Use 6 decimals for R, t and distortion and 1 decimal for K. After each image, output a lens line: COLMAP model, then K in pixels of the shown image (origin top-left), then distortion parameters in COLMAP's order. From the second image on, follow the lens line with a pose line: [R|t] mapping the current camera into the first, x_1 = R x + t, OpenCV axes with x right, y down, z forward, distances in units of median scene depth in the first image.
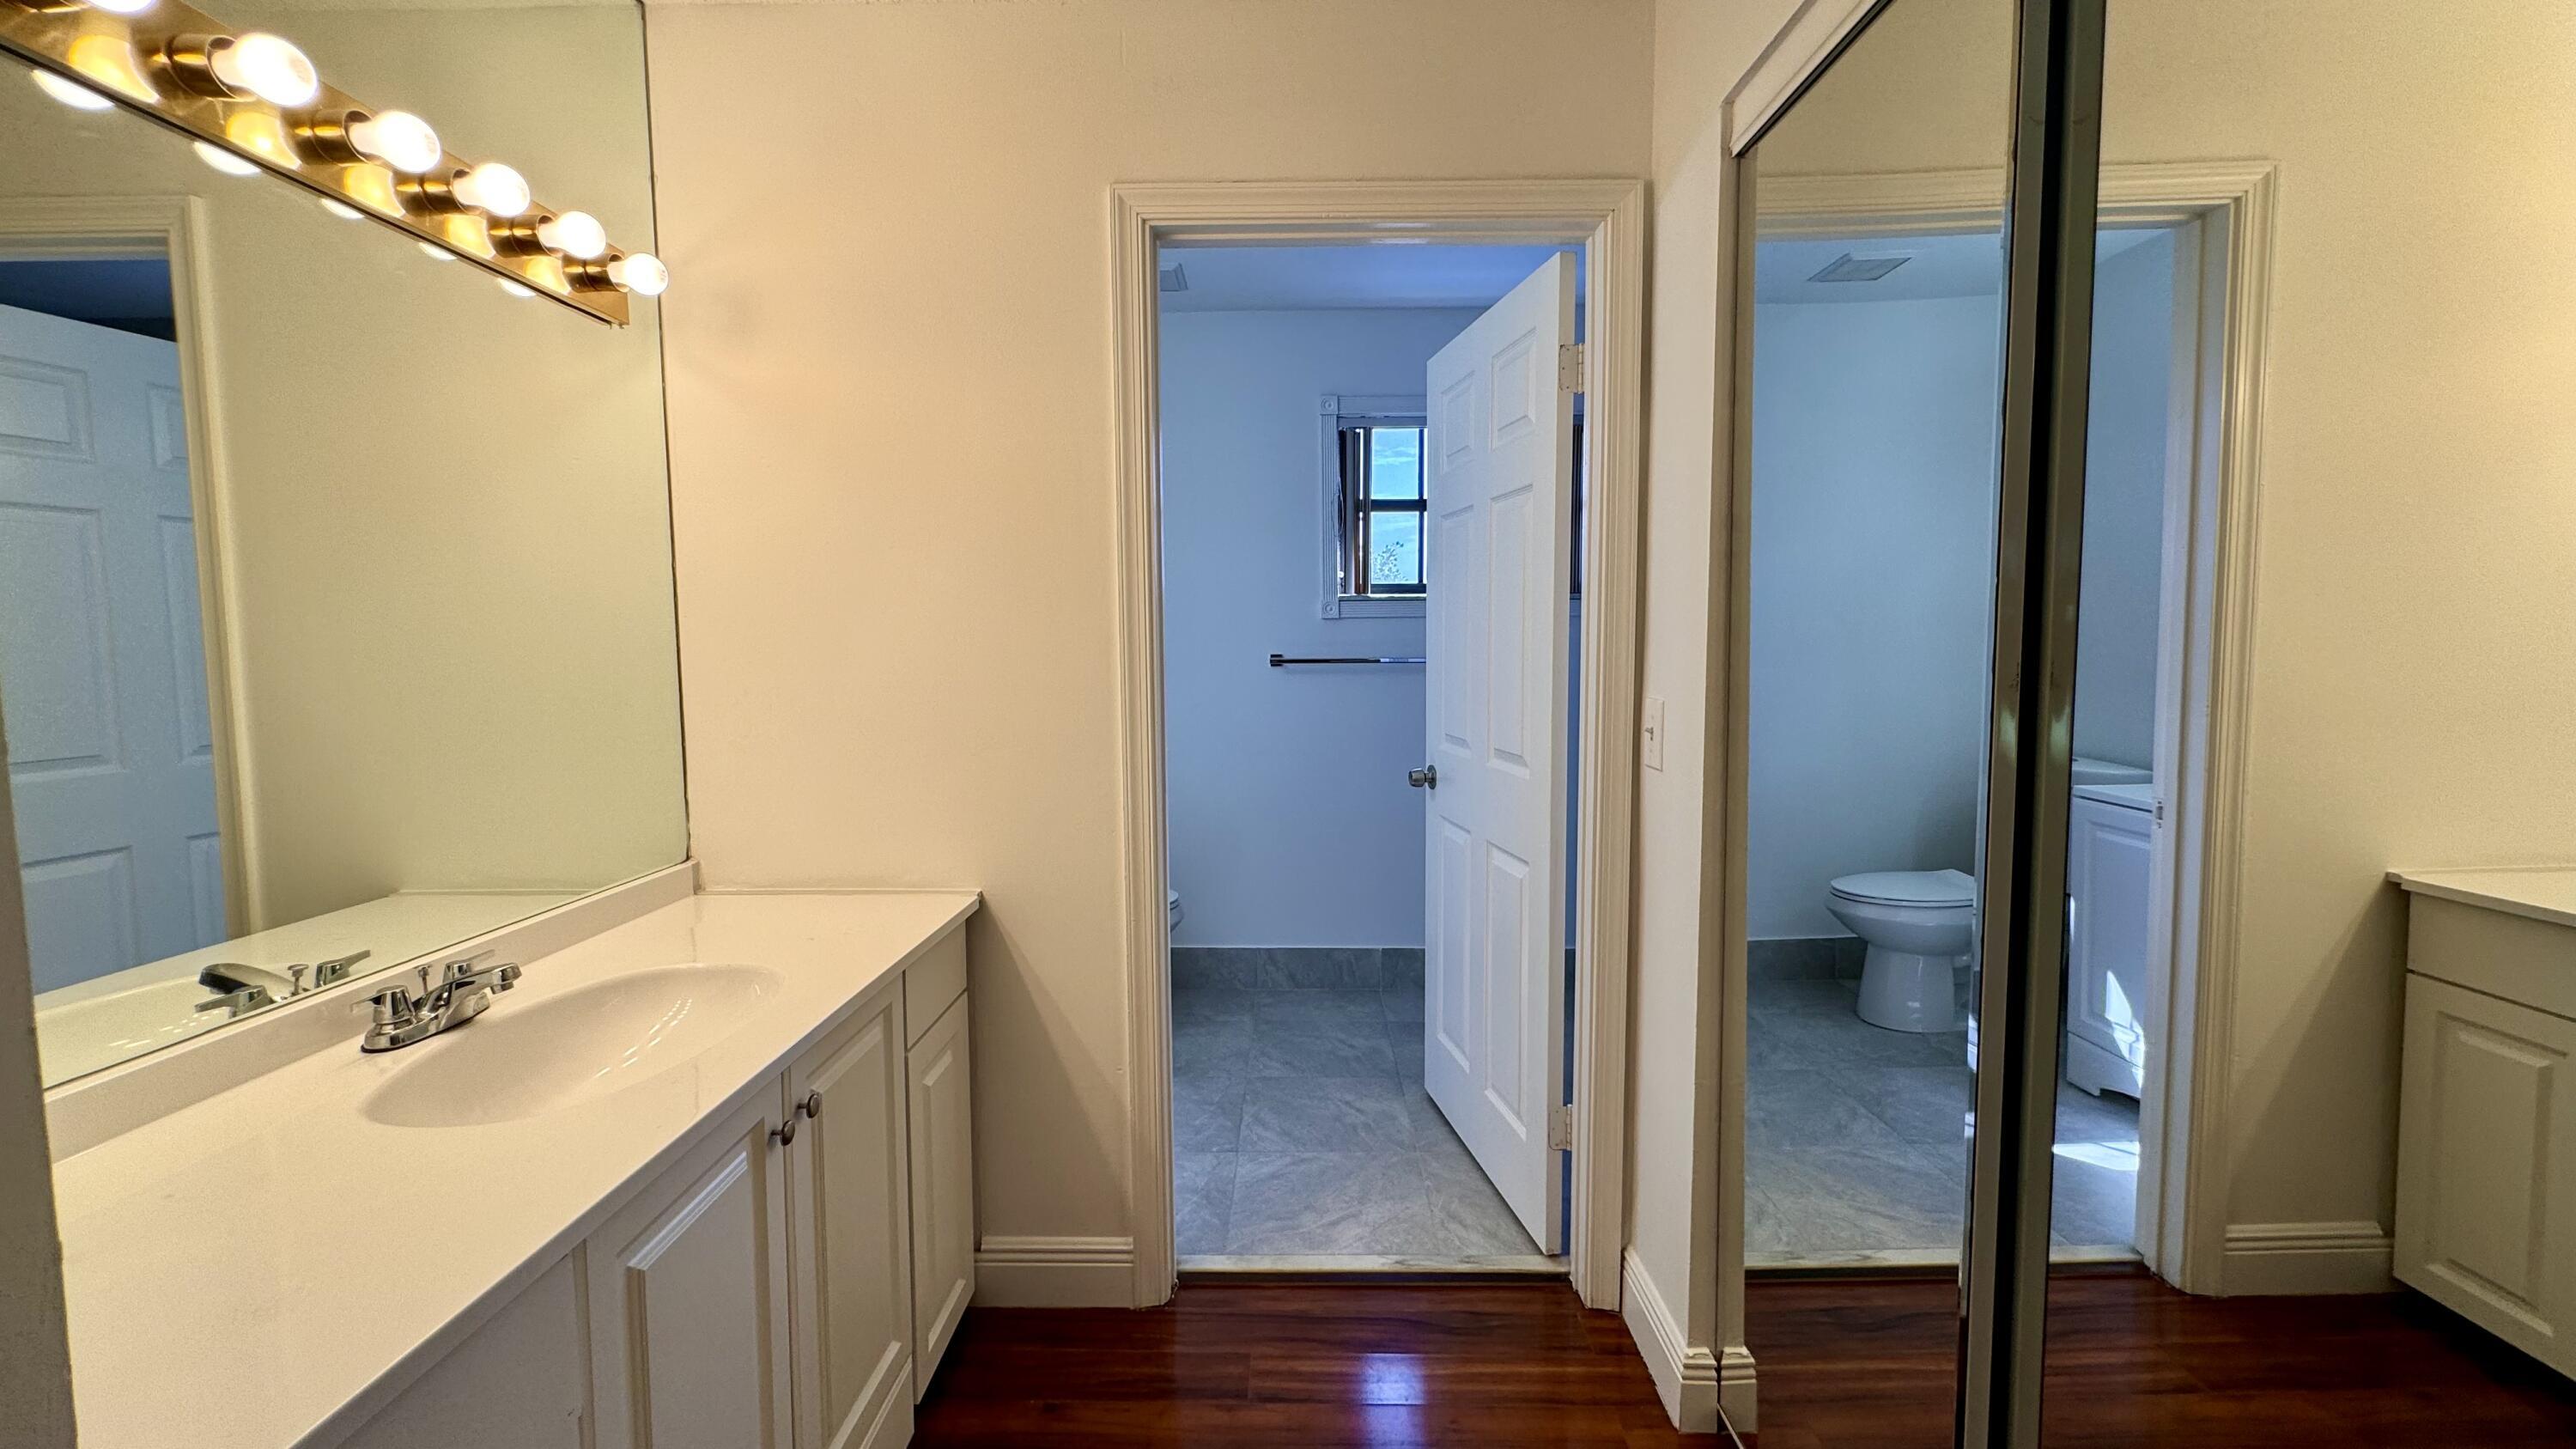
lens RADIAL K [[1031.4, 0, 1291.9], [0, 1031.4, 720.4], [0, 0, 1]] dist [-0.002068, 0.000063]
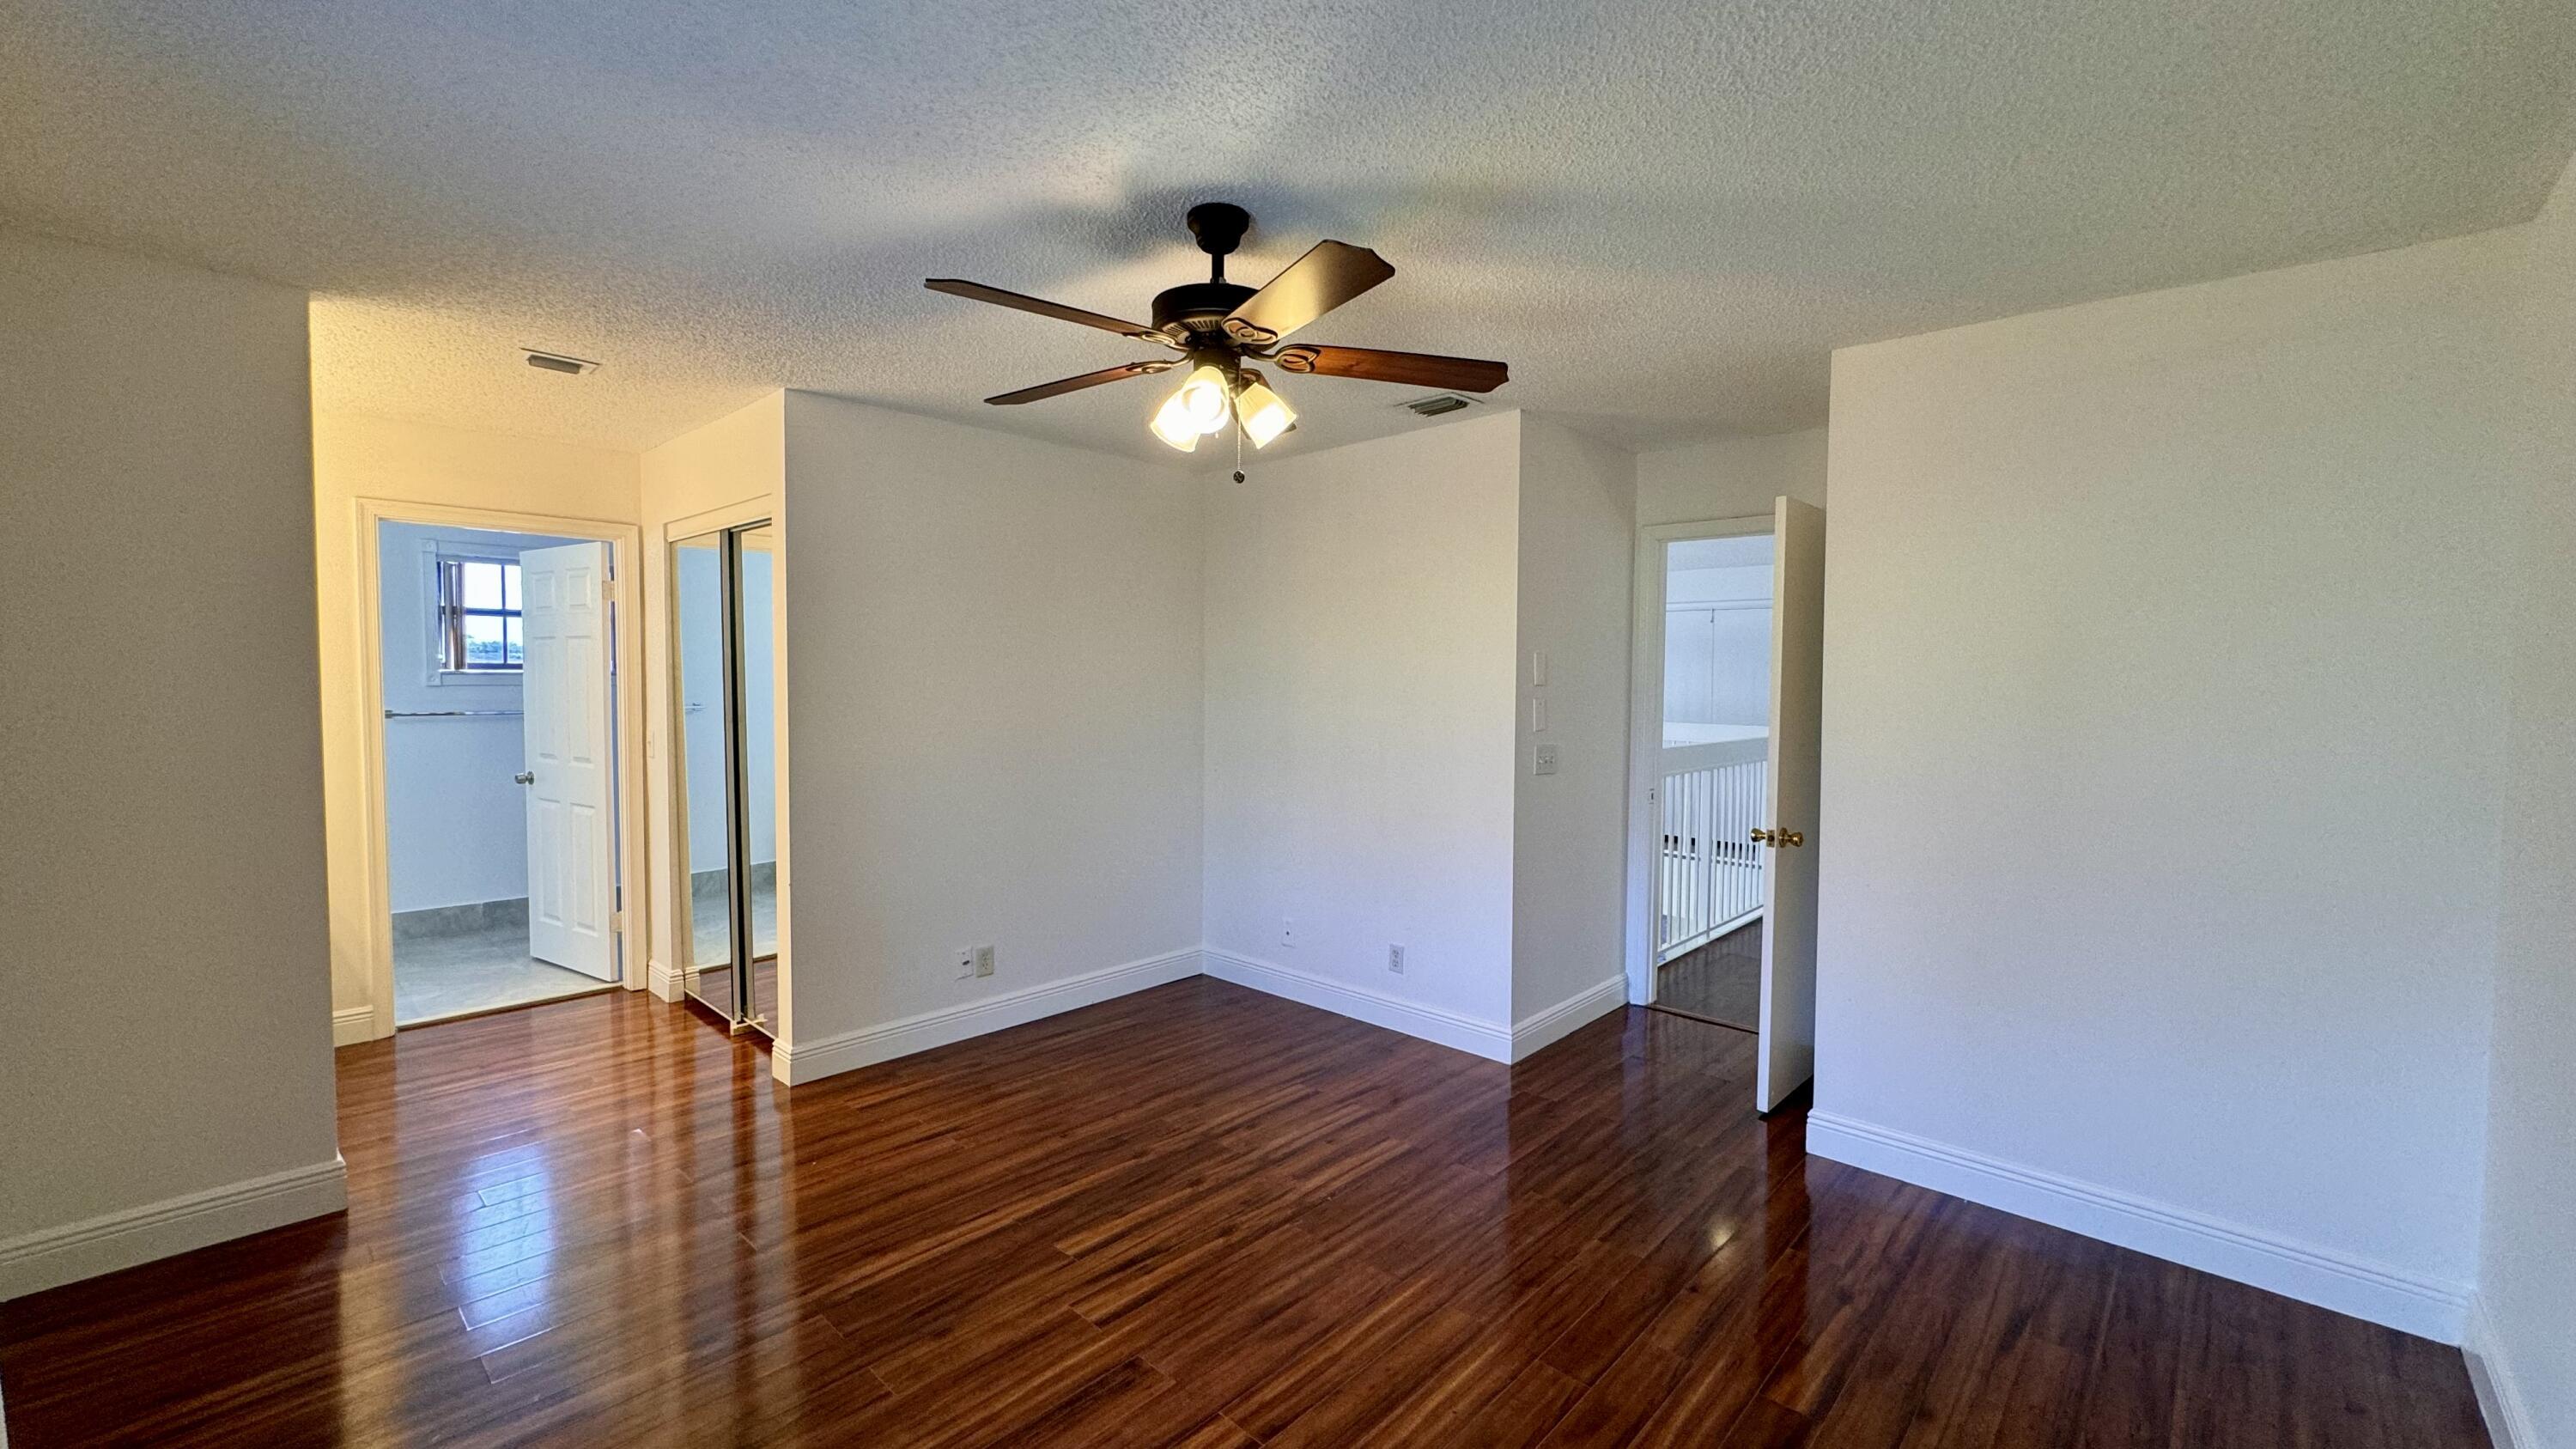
lens RADIAL K [[1031.4, 0, 1284.4], [0, 1031.4, 717.3], [0, 0, 1]] dist [-0.002068, 0.000063]
pose [[0.680425, -0.020150, 0.732541, -0.391838], [0.049594, 0.998596, -0.018597, 0.064454], [-0.731138, 0.048983, 0.680469, -1.649775]]
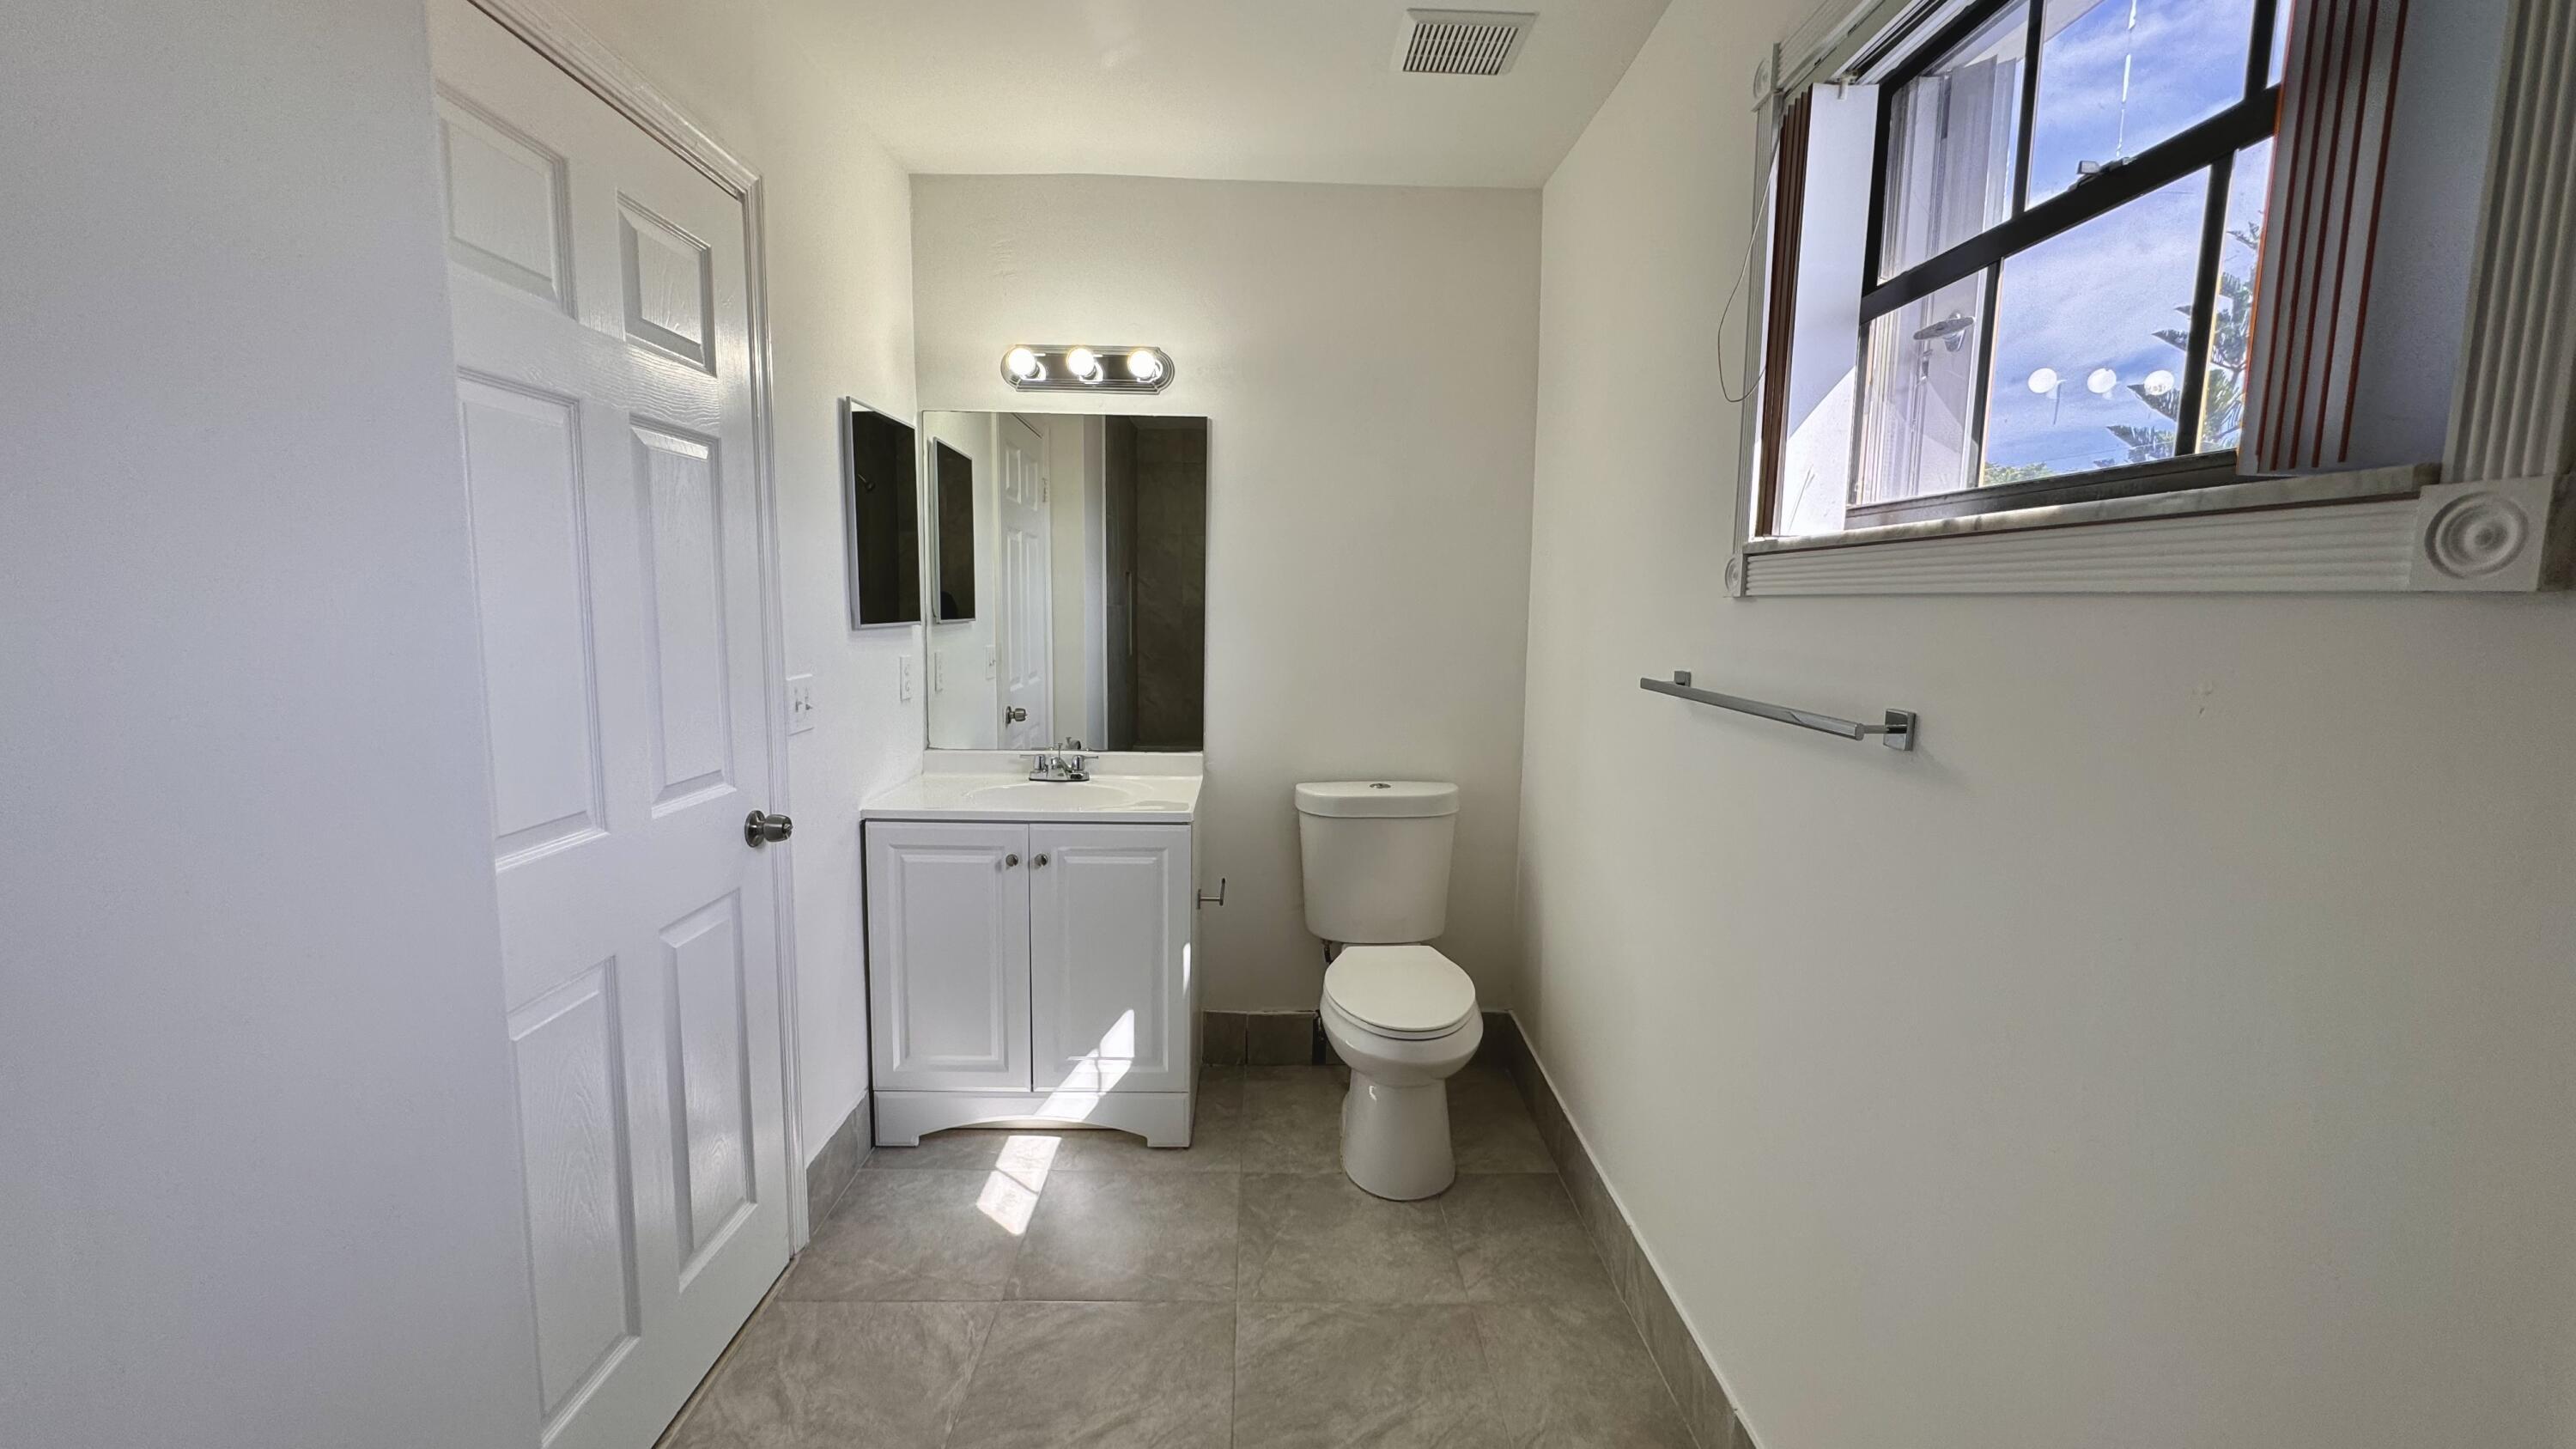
lens RADIAL K [[1031.4, 0, 1287.2], [0, 1031.4, 726.3], [0, 0, 1]] dist [-0.002068, 0.000063]
pose [[0.029120, 0.126675, -0.991517, 0.826057], [-0.094880, 0.987809, 0.123414, -0.146961], [0.995063, 0.090482, 0.040784, 1.435770]]
